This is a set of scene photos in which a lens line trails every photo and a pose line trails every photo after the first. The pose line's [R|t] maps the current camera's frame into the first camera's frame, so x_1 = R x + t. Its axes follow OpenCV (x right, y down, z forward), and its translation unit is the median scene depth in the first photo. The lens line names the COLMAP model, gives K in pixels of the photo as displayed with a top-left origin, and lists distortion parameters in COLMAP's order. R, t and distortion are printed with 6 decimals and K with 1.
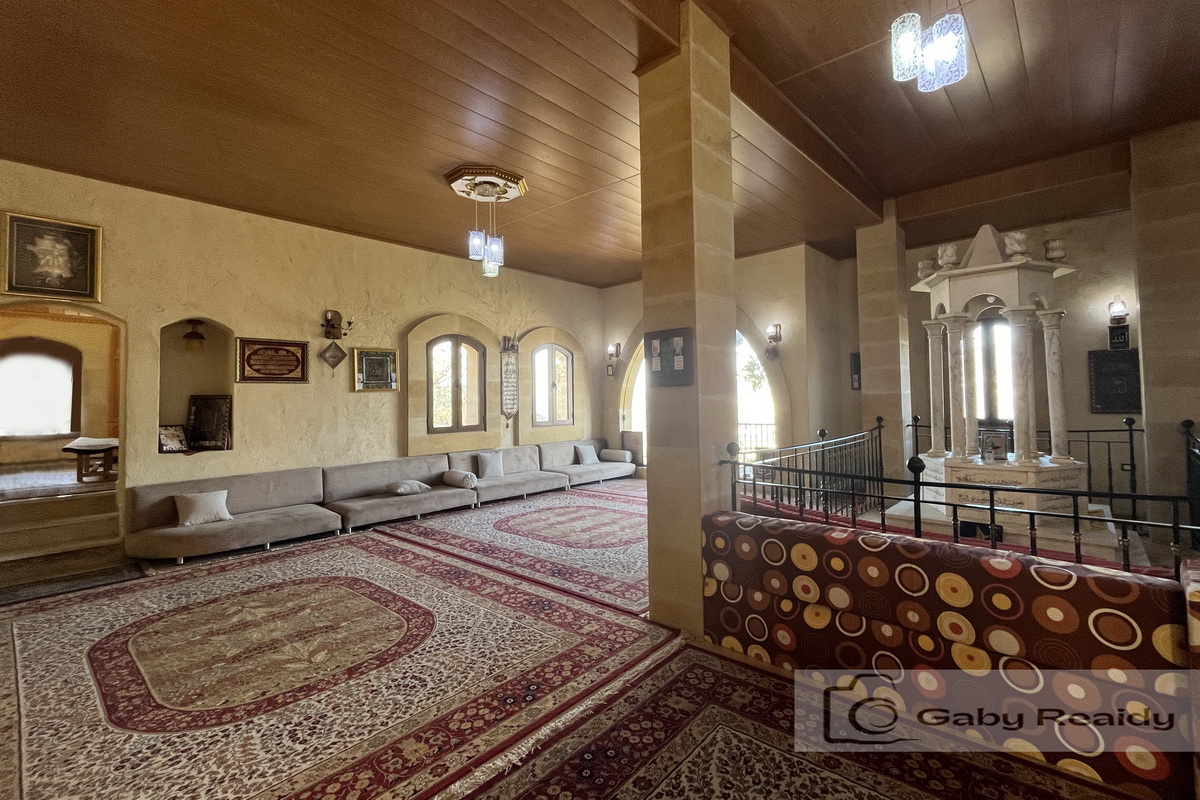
lens RADIAL K [[517.3, 0, 633.1], [0, 517.3, 380.8], [0, 0, 1]] dist [-0.003461, -0.000333]
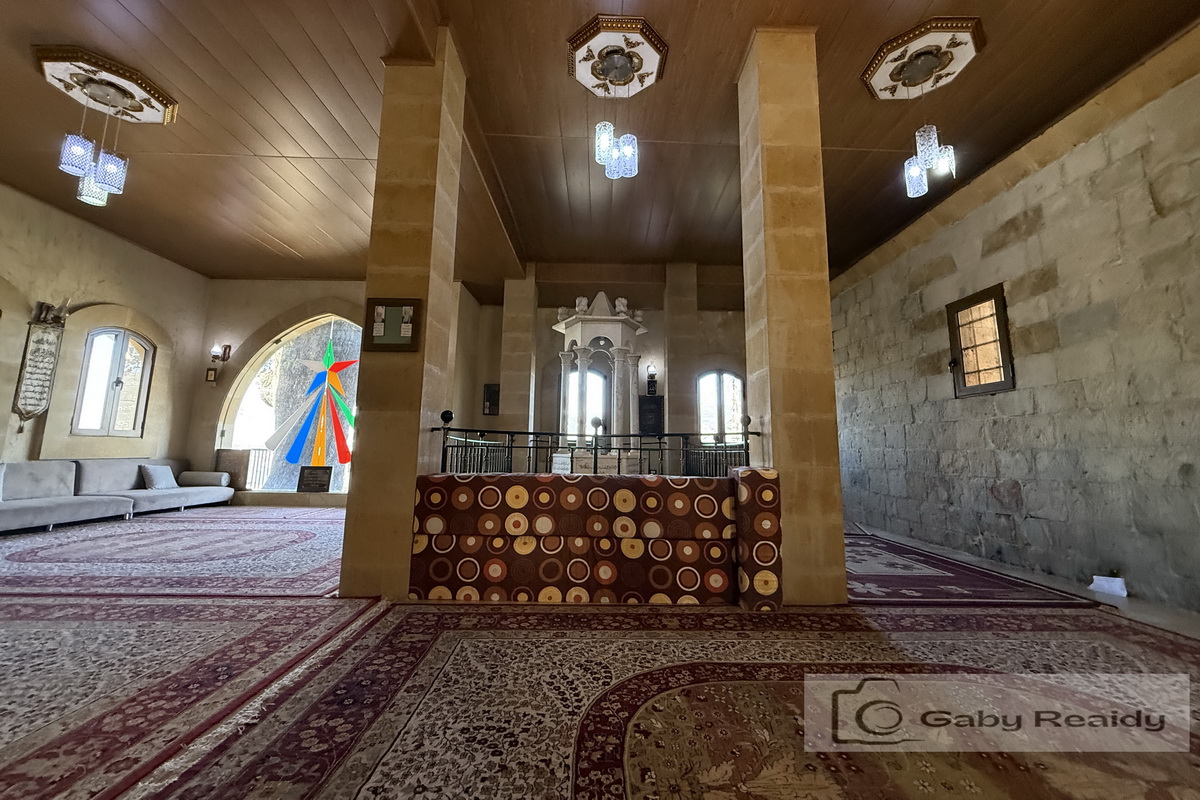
lens RADIAL K [[484.9, 0, 603.9], [0, 484.9, 380.1], [0, 0, 1]] dist [-0.000076, -0.000316]
pose [[0.744075, 0.125632, 0.656177, -0.158925], [-0.048801, 0.989757, -0.134160, 0.114407], [-0.666311, 0.067803, 0.742585, 0.003733]]
